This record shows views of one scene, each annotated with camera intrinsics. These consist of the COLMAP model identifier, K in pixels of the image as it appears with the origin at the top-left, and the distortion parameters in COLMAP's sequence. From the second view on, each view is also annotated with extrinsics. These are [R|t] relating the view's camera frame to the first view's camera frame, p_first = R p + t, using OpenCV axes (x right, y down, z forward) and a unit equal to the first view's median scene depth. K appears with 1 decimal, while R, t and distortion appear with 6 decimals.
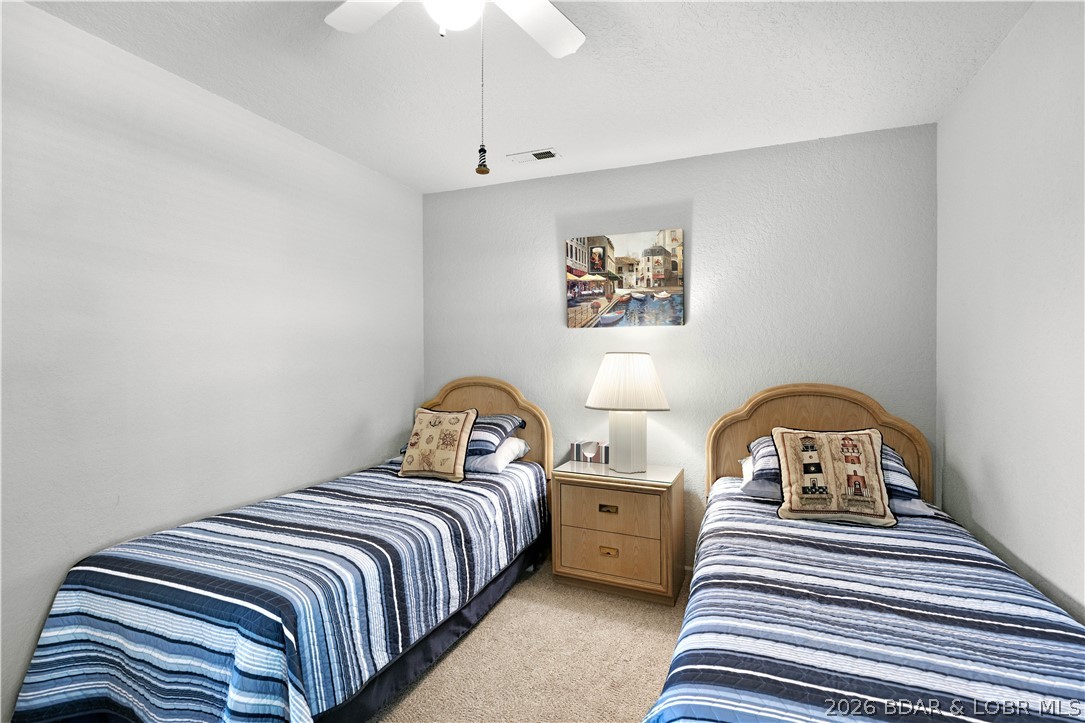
lens RADIAL K [[494.8, 0, 543.9], [0, 494.8, 370.8], [0, 0, 1]] dist [0.003928, -0.000444]
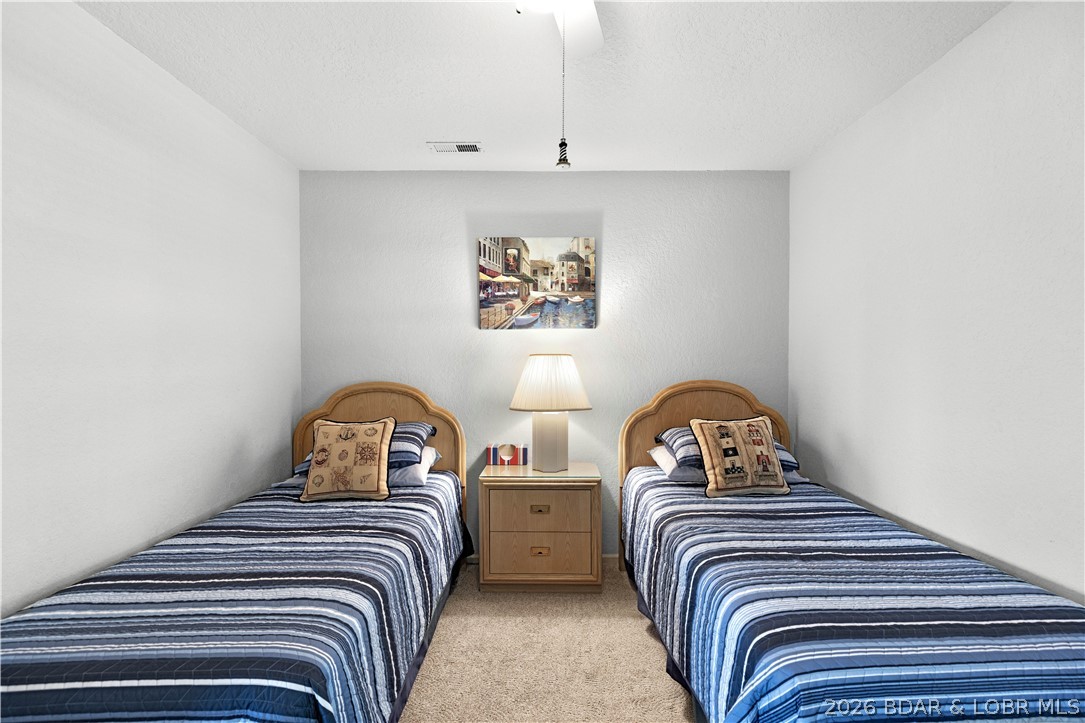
lens RADIAL K [[494.8, 0, 544.3], [0, 494.8, 377.3], [0, 0, 1]] dist [0.003928, -0.000444]
pose [[0.926373, -0.022083, 0.375960, -0.236923], [0.018534, 0.999743, 0.013056, -0.003362], [-0.376151, -0.005127, 0.926544, 0.059142]]
